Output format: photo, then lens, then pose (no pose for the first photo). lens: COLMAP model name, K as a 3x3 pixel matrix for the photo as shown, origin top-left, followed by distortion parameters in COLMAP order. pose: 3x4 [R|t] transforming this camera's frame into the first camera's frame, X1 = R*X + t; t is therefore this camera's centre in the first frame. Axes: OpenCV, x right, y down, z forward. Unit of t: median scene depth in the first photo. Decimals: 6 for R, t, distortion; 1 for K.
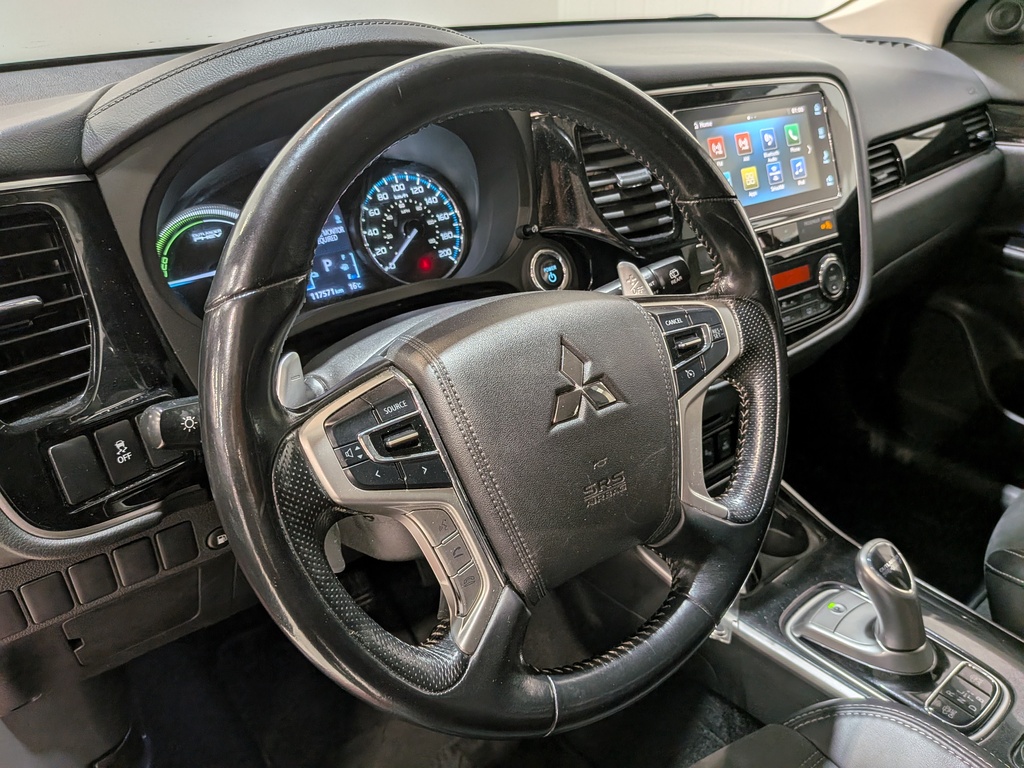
lens RADIAL K [[784.3, 0, 501.4], [0, 784.3, 389.8], [0, 0, 1]] dist [0.001476, -0.085114]
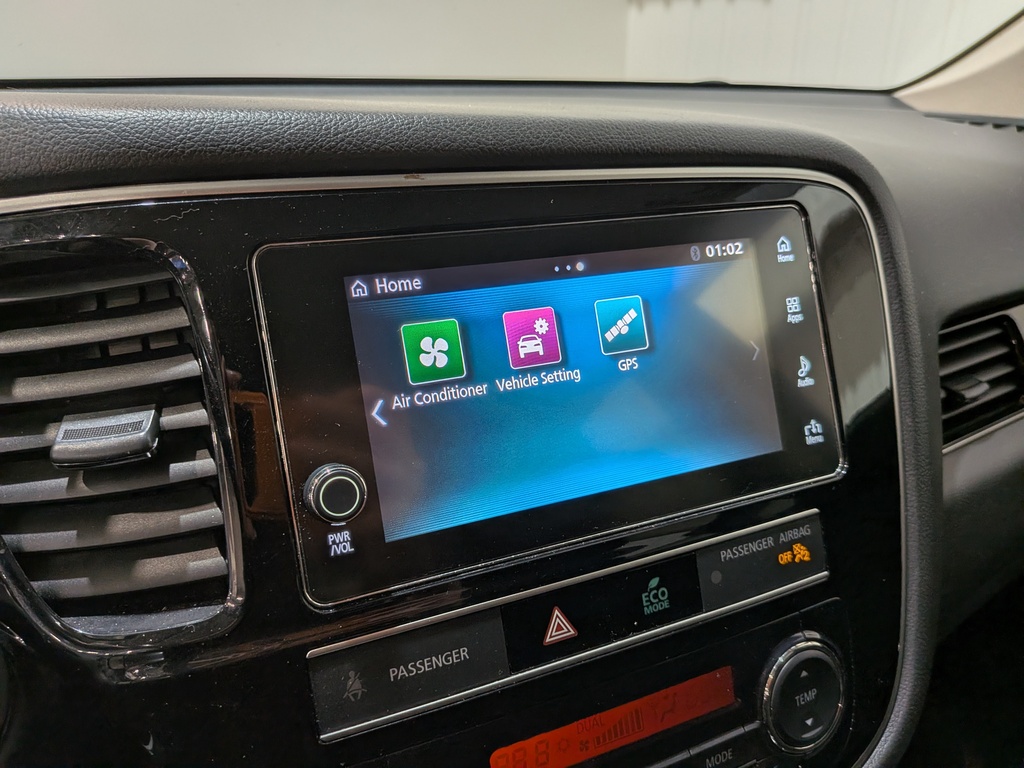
lens RADIAL K [[784.3, 0, 490.0], [0, 784.3, 371.5], [0, 0, 1]] dist [0.001476, -0.085114]
pose [[0.985842, 0.077774, -0.148550, 0.319983], [-0.096556, 0.987608, -0.123727, -0.235064], [0.137086, 0.136318, 0.981134, 0.600396]]
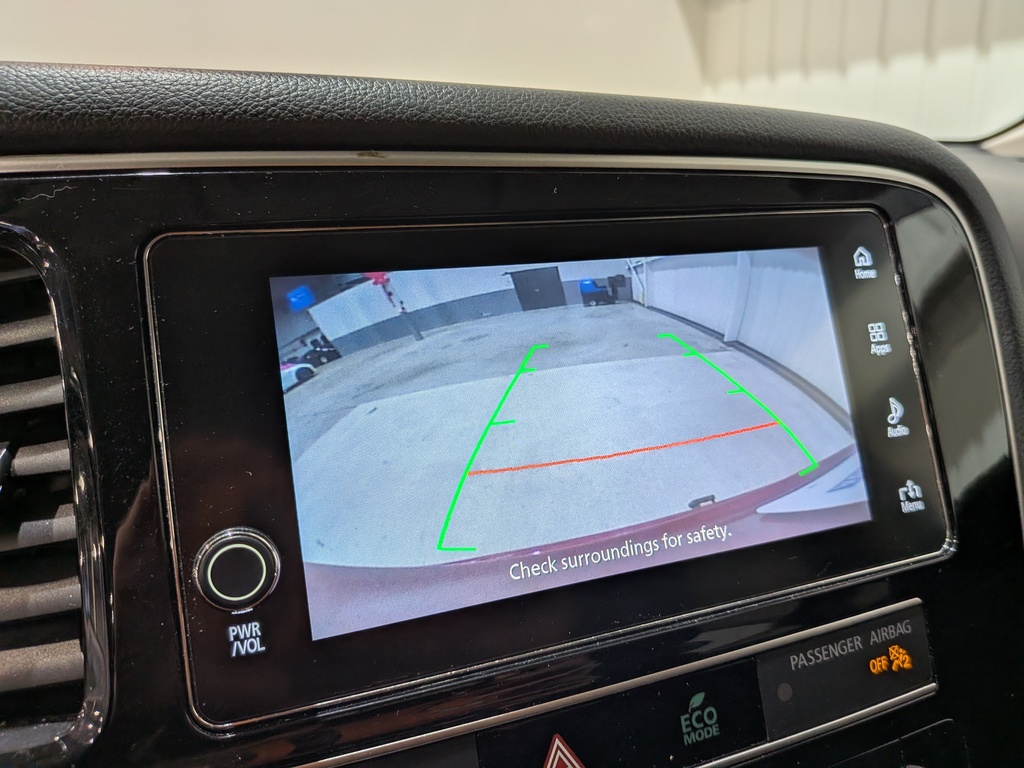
lens RADIAL K [[784.3, 0, 538.4], [0, 784.3, 365.2], [0, 0, 1]] dist [0.001476, -0.085114]
pose [[0.977376, 0.060620, -0.202636, 0.341295], [-0.106828, 0.968351, -0.225576, -0.235045], [0.182549, 0.242120, 0.952919, 0.685470]]
